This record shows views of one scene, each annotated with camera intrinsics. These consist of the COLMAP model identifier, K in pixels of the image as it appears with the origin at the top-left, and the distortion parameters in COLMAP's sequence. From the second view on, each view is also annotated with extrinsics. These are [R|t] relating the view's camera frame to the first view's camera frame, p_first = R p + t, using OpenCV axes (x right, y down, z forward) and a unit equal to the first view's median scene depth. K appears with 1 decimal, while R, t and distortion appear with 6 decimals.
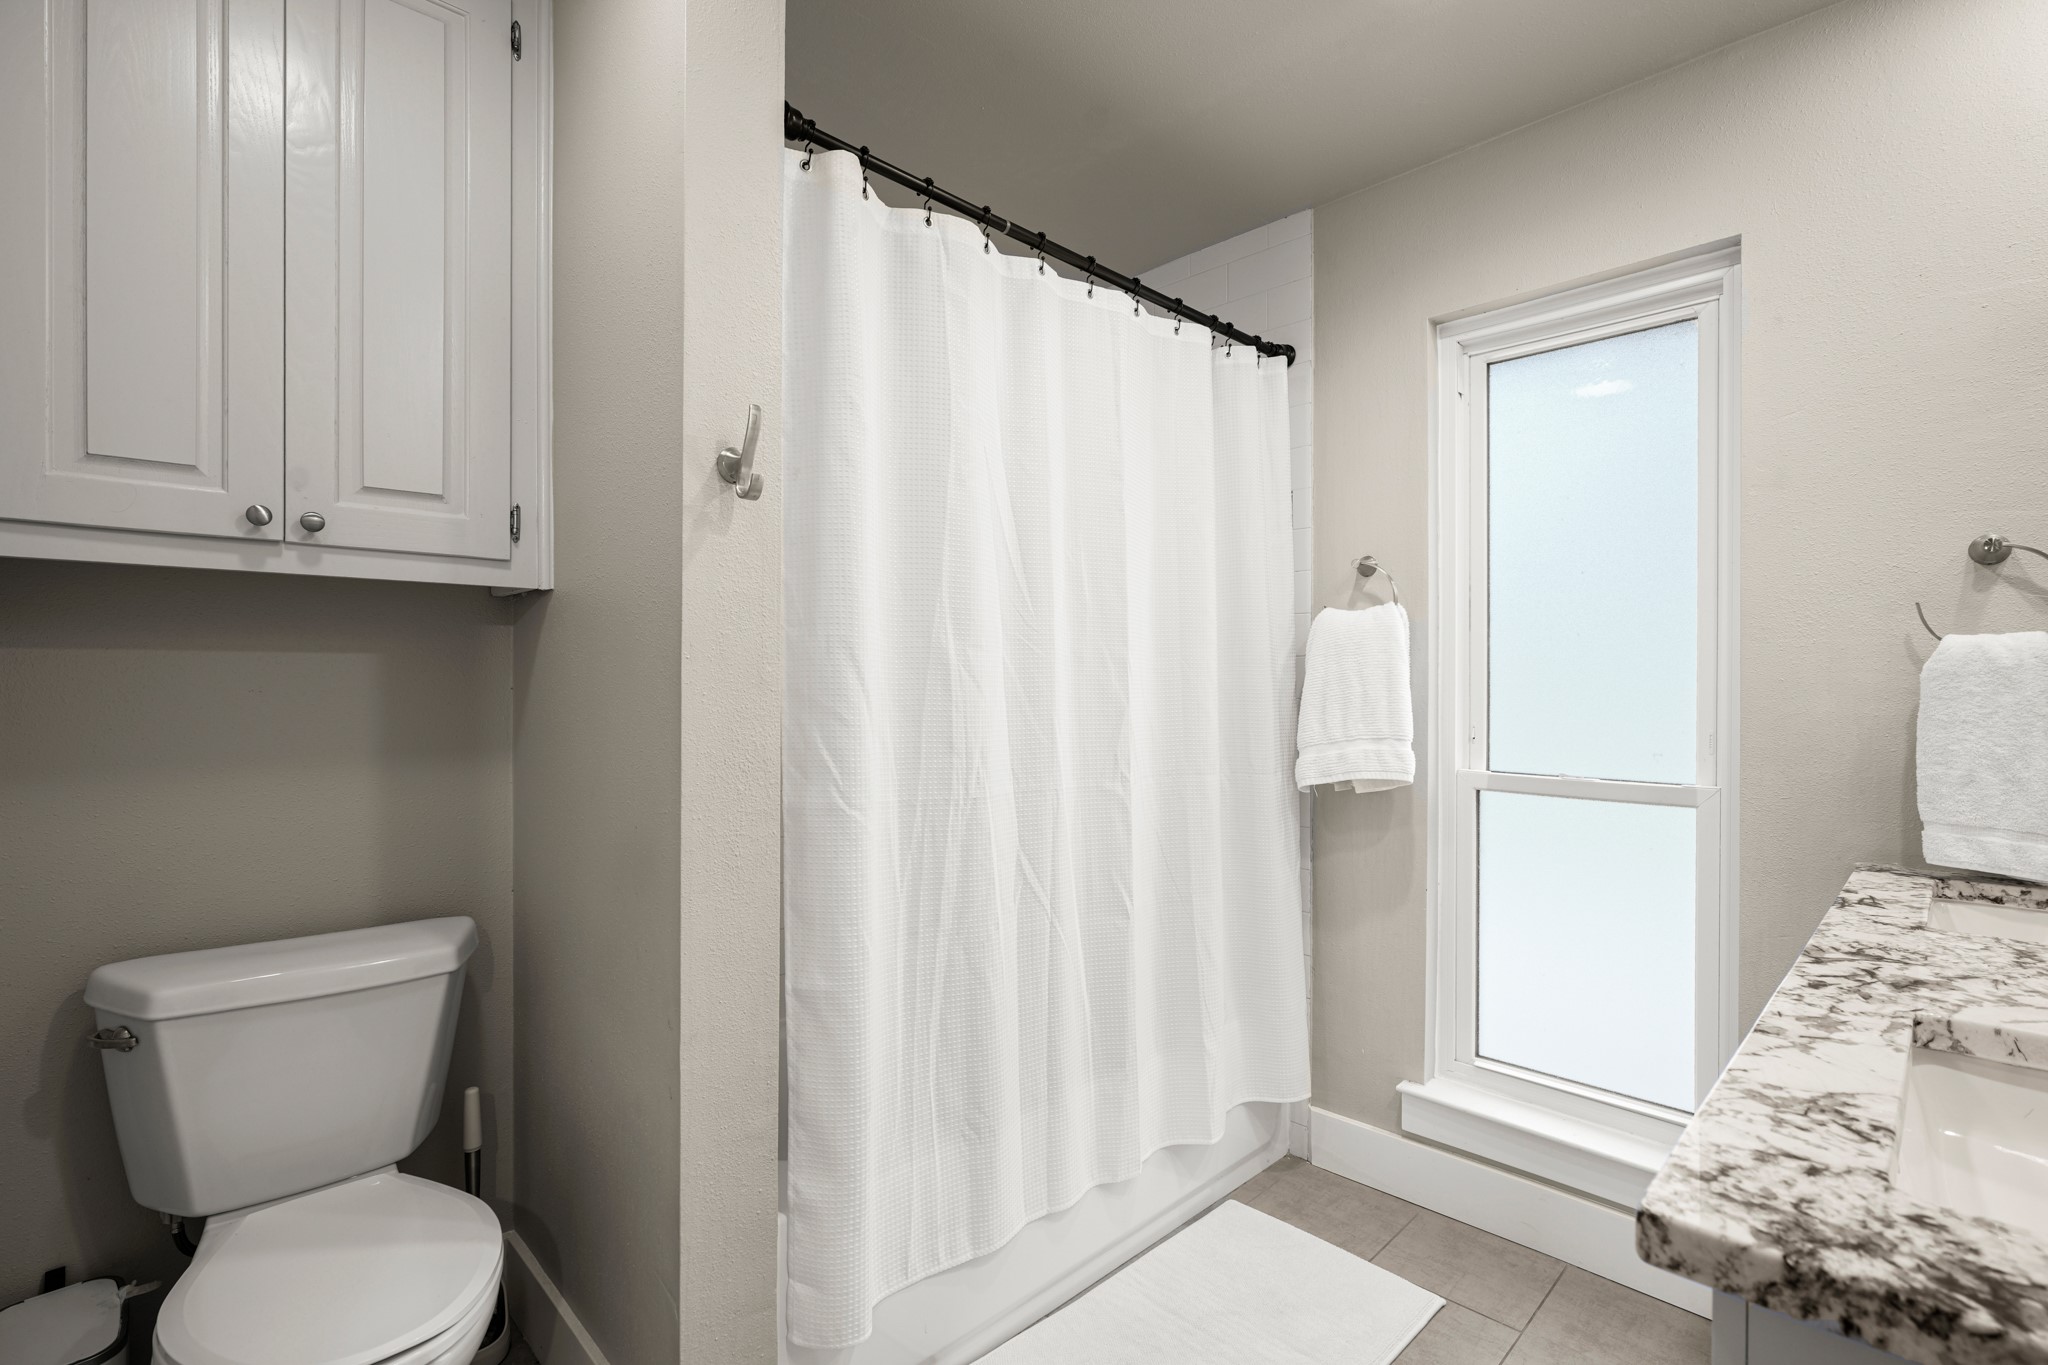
lens RADIAL K [[941.7, 0, 1027.2], [0, 941.7, 682.3], [0, 0, 1]] dist [-0.005248, 0.001382]
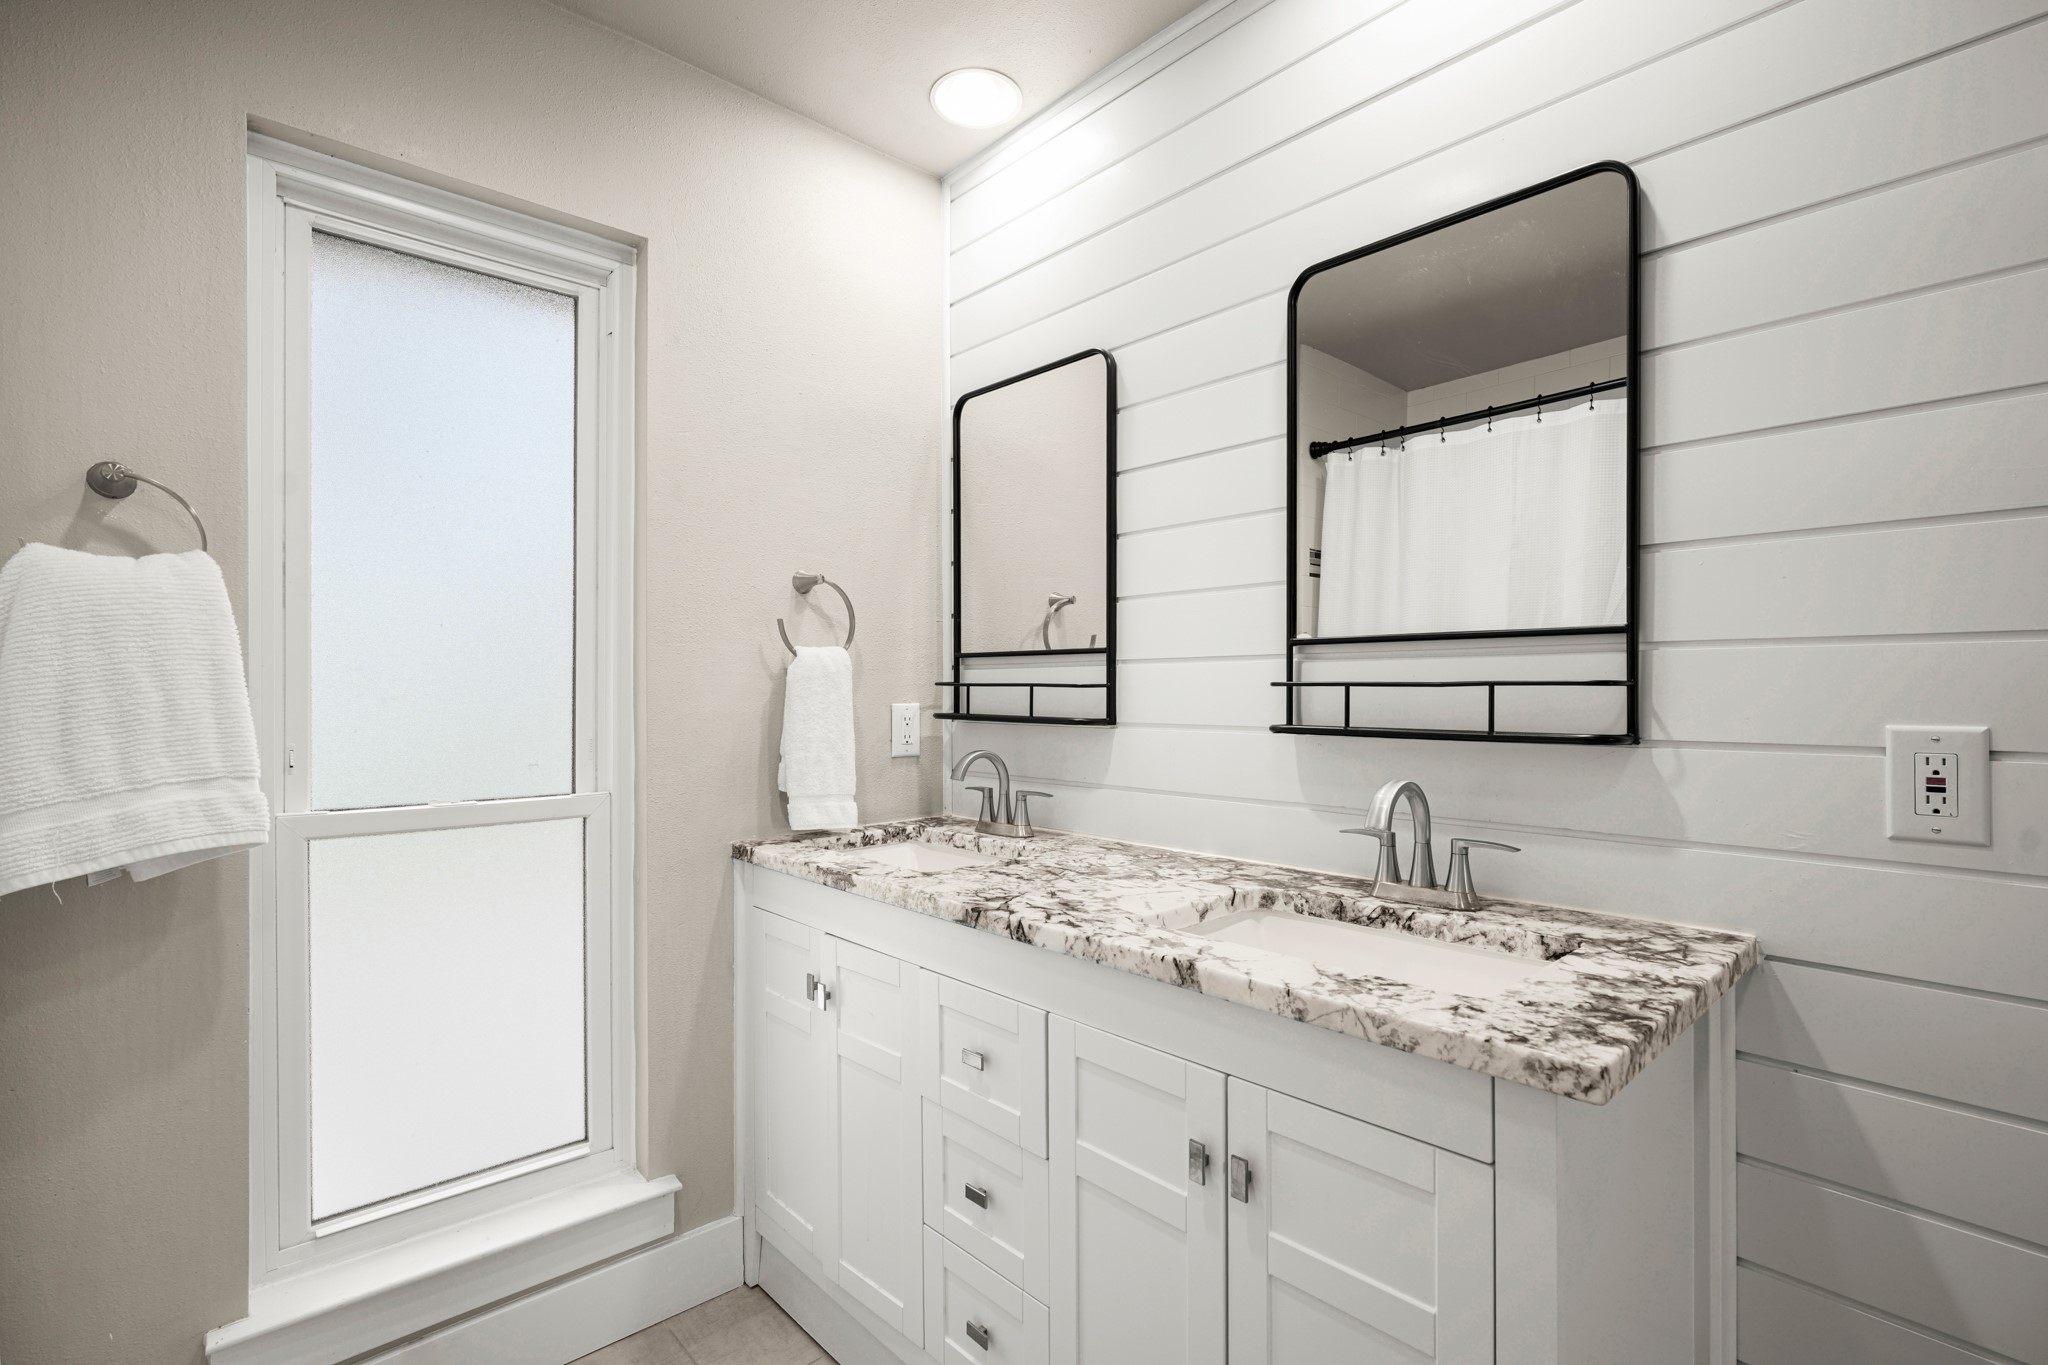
lens RADIAL K [[941.7, 0, 1026.3], [0, 941.7, 688.4], [0, 0, 1]] dist [-0.005248, 0.001382]
pose [[0.042983, -0.006353, 0.999056, -0.278437], [0.000327, 0.999980, 0.006344, -0.002049], [-0.999076, 0.000054, 0.042984, 0.658768]]
